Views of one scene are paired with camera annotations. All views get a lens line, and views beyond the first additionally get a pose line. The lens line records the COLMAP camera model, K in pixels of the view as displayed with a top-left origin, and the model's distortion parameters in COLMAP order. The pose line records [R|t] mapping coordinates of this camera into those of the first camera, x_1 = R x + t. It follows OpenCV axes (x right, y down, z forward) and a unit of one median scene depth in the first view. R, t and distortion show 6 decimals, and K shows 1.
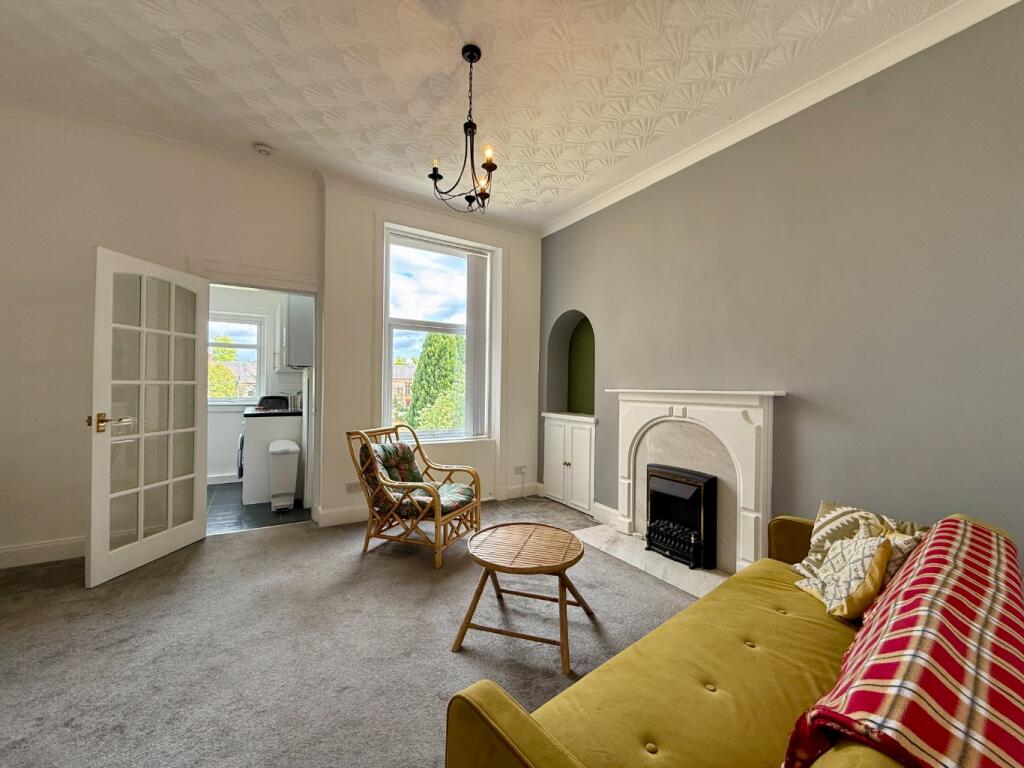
lens RADIAL K [[408.7, 0, 508.9], [0, 408.7, 383.2], [0, 0, 1]] dist [-0.001535, -0.000077]
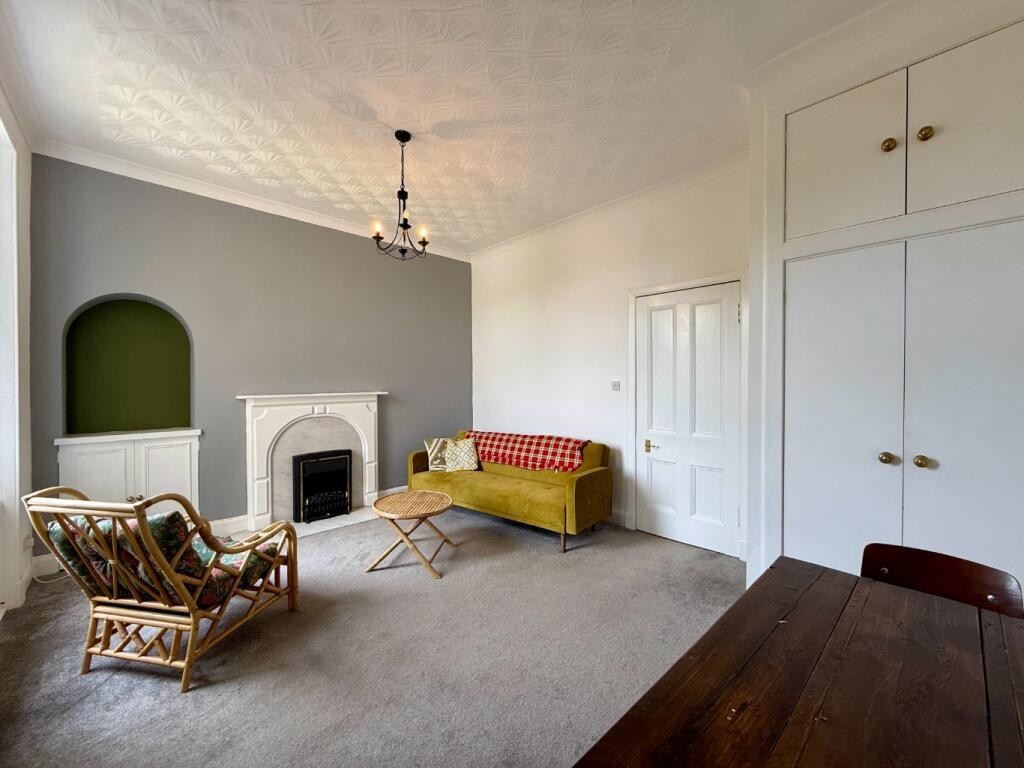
lens RADIAL K [[408.7, 0, 508.9], [0, 408.7, 383.2], [0, 0, 1]] dist [-0.001535, -0.000077]
pose [[-0.205225, -0.016393, 0.978578, -1.020212], [-0.005448, 0.999863, 0.015607, -0.041474], [-0.978700, -0.002128, -0.205286, 0.678393]]
